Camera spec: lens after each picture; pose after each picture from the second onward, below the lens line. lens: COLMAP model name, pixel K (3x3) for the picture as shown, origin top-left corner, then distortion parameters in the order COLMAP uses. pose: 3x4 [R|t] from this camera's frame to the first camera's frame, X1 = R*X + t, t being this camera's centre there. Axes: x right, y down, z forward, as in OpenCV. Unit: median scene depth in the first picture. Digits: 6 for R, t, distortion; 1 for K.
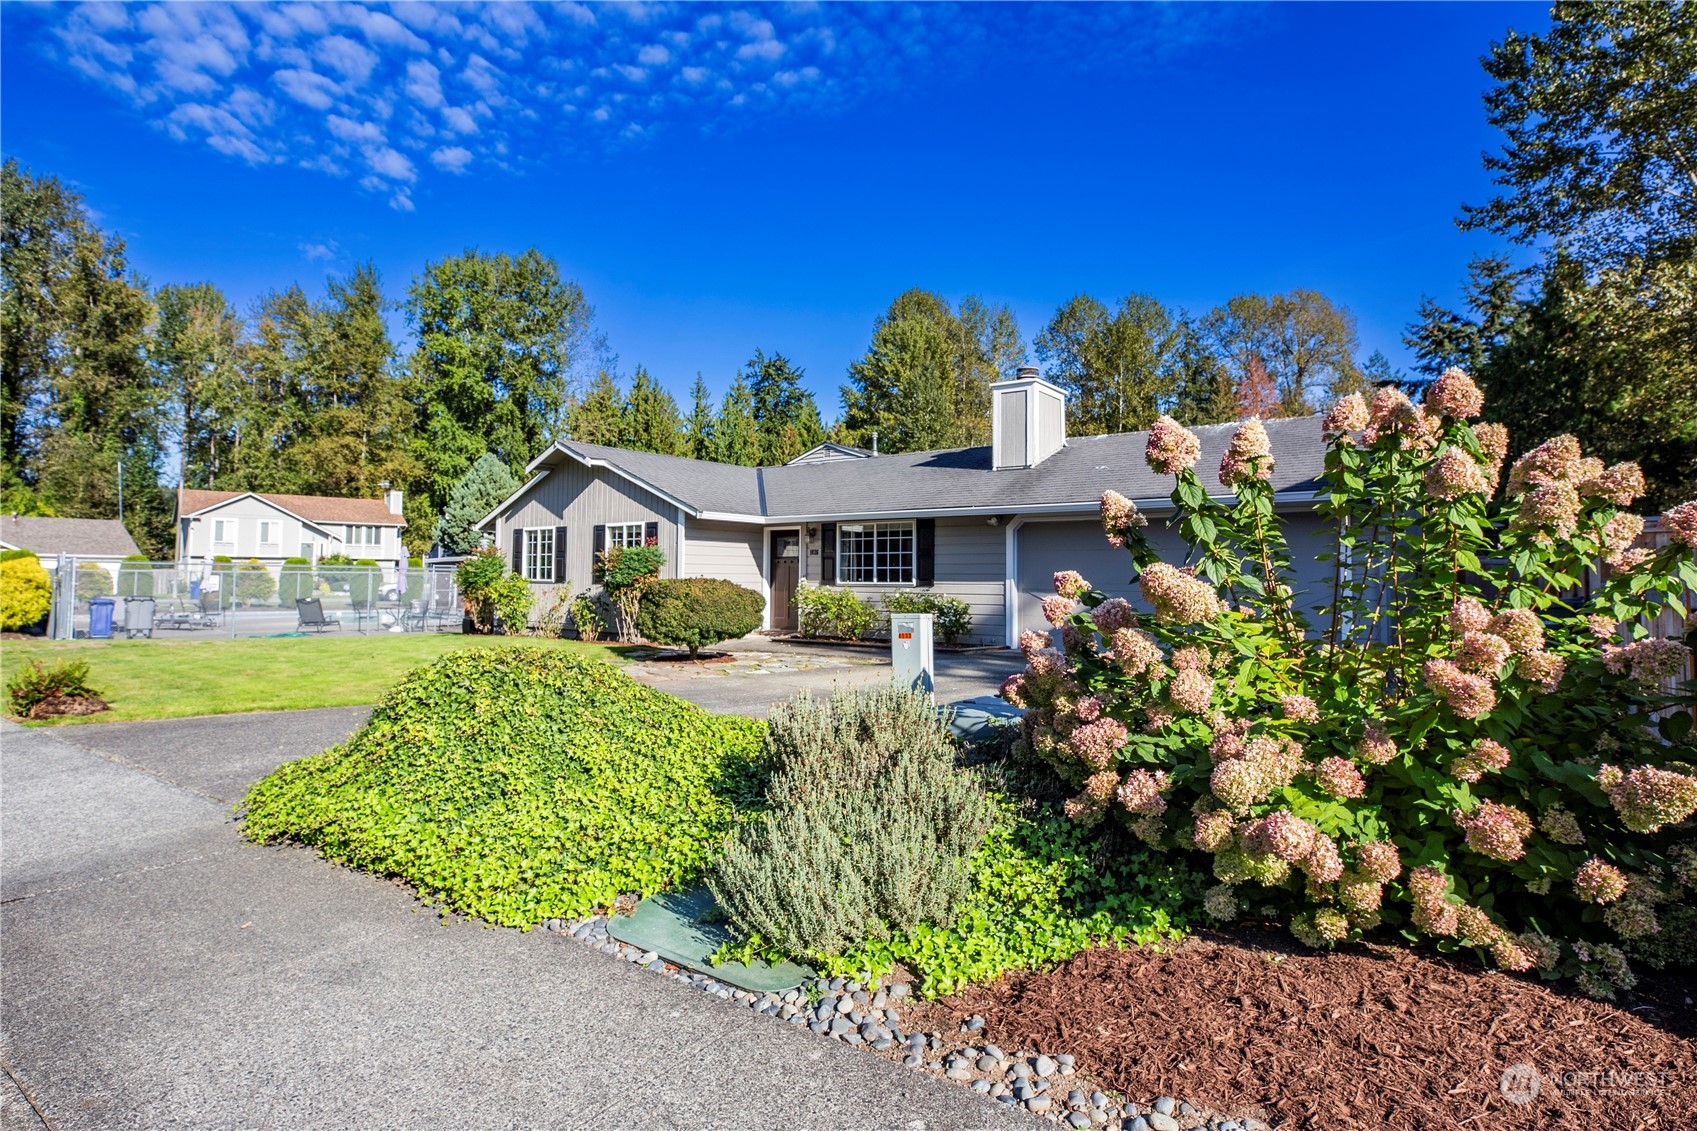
lens RADIAL K [[932.5, 0, 849.4], [0, 932.5, 555.8], [0, 0, 1]] dist [-0.016281, 0.002335]
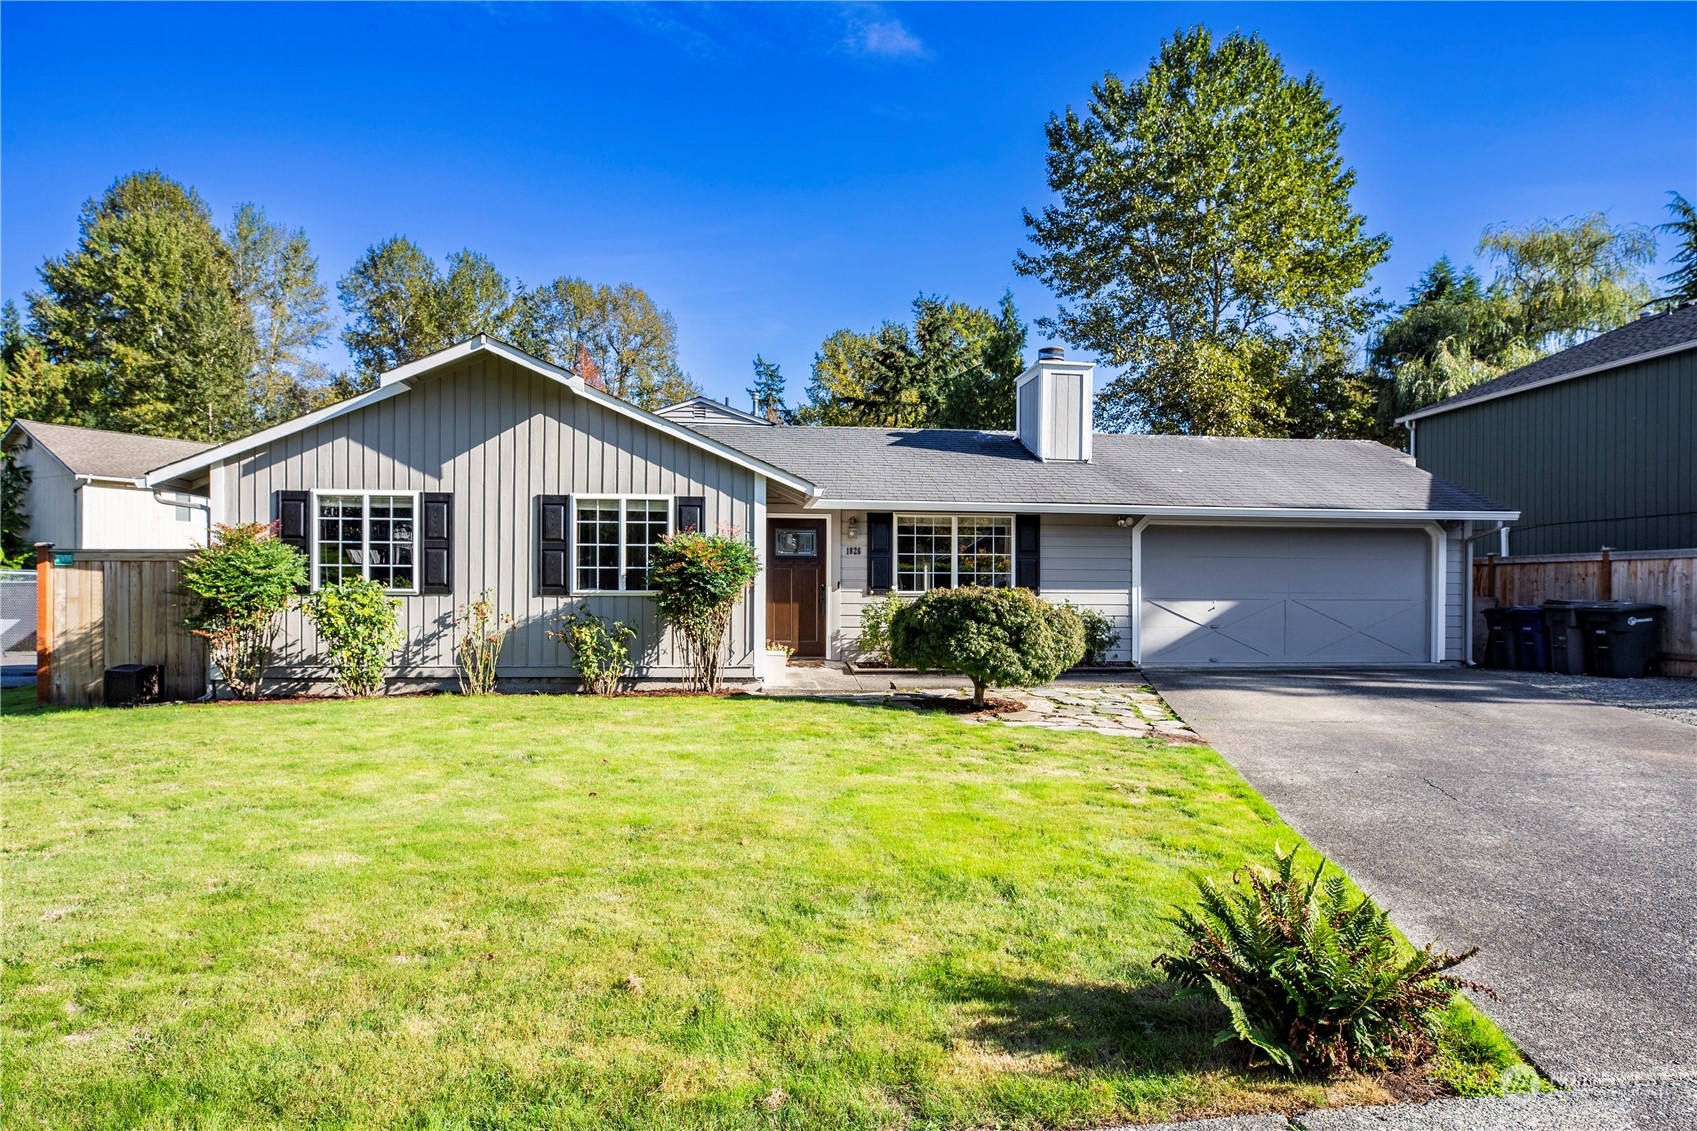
lens RADIAL K [[1022.8, 0, 851.6], [0, 1022.8, 601.2], [0, 0, 1]] dist [0.000364, -0.000827]
pose [[0.714280, -0.009780, 0.699792, -0.125802], [-0.018210, 0.999304, 0.032552, 0.002056], [-0.699624, -0.035995, 0.713604, 0.086592]]
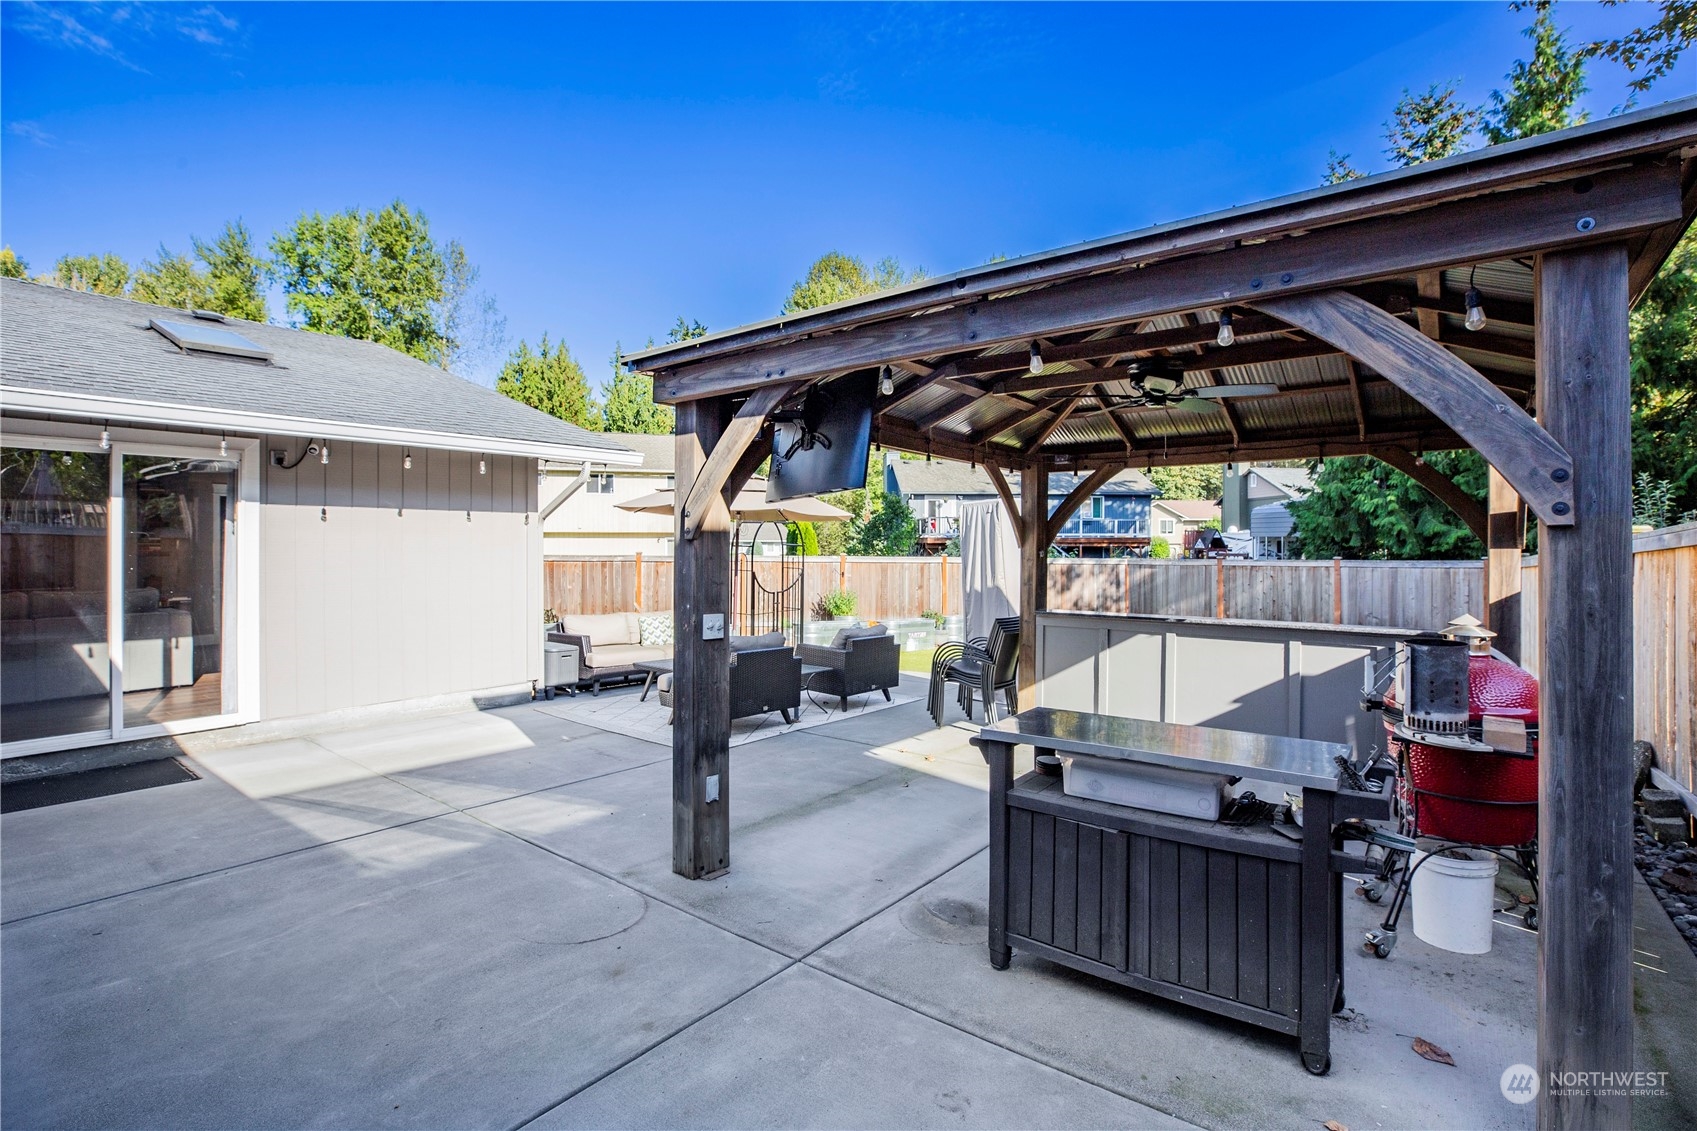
lens RADIAL K [[802.8, 0, 853.0], [0, 802.8, 551.0], [0, 0, 1]] dist [-0.040359, 0.010800]
pose [[0.999928, -0.006878, -0.009850, 0.128029], [0.007160, 0.999555, 0.028974, 0.004513], [0.009646, -0.029043, 0.999532, 0.192868]]
